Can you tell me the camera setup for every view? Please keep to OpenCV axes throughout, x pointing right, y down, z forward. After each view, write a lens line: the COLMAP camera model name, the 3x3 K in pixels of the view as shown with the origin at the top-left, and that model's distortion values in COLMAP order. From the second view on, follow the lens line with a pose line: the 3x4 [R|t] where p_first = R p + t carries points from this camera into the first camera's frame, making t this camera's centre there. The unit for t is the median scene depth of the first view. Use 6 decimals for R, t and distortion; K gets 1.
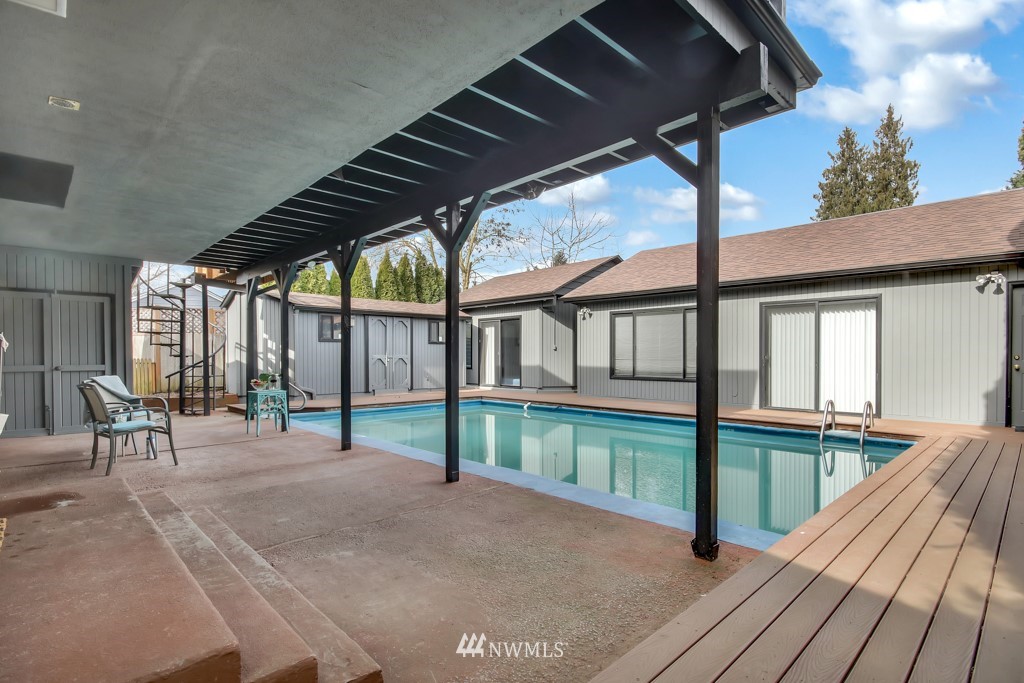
lens RADIAL K [[483.3, 0, 514.5], [0, 483.3, 360.5], [0, 0, 1]] dist [0.011818, -0.010993]
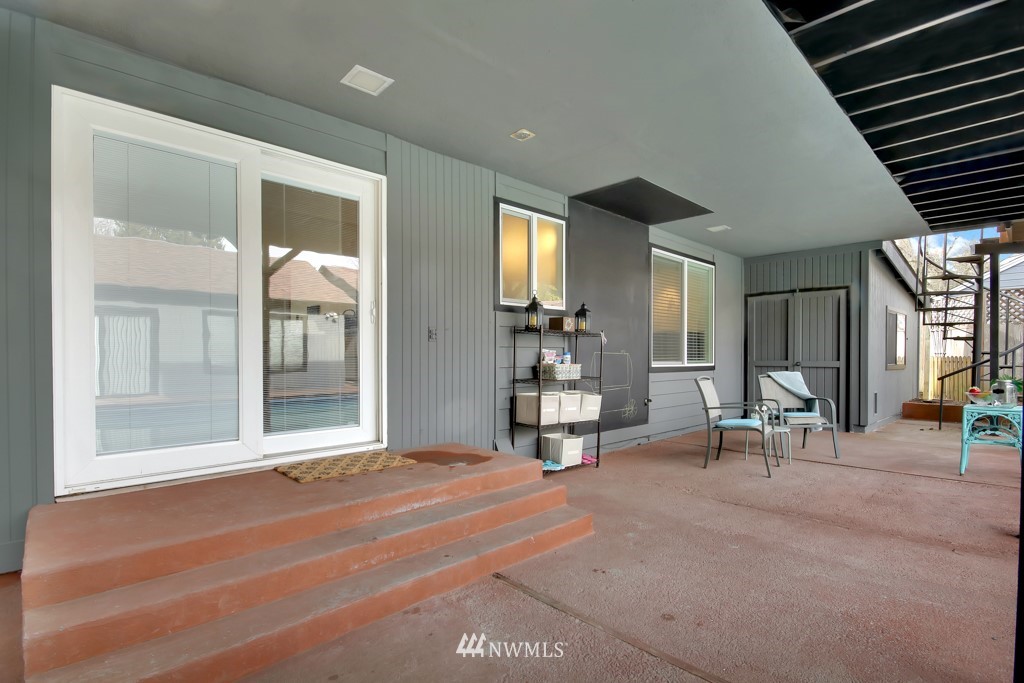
lens RADIAL K [[483.3, 0, 514.5], [0, 483.3, 360.5], [0, 0, 1]] dist [0.011818, -0.010993]
pose [[-0.001410, 0.016108, -0.999869, 0.132229], [-0.012619, 0.999790, 0.016124, 0.000362], [0.999919, 0.012641, -0.001207, 0.453907]]
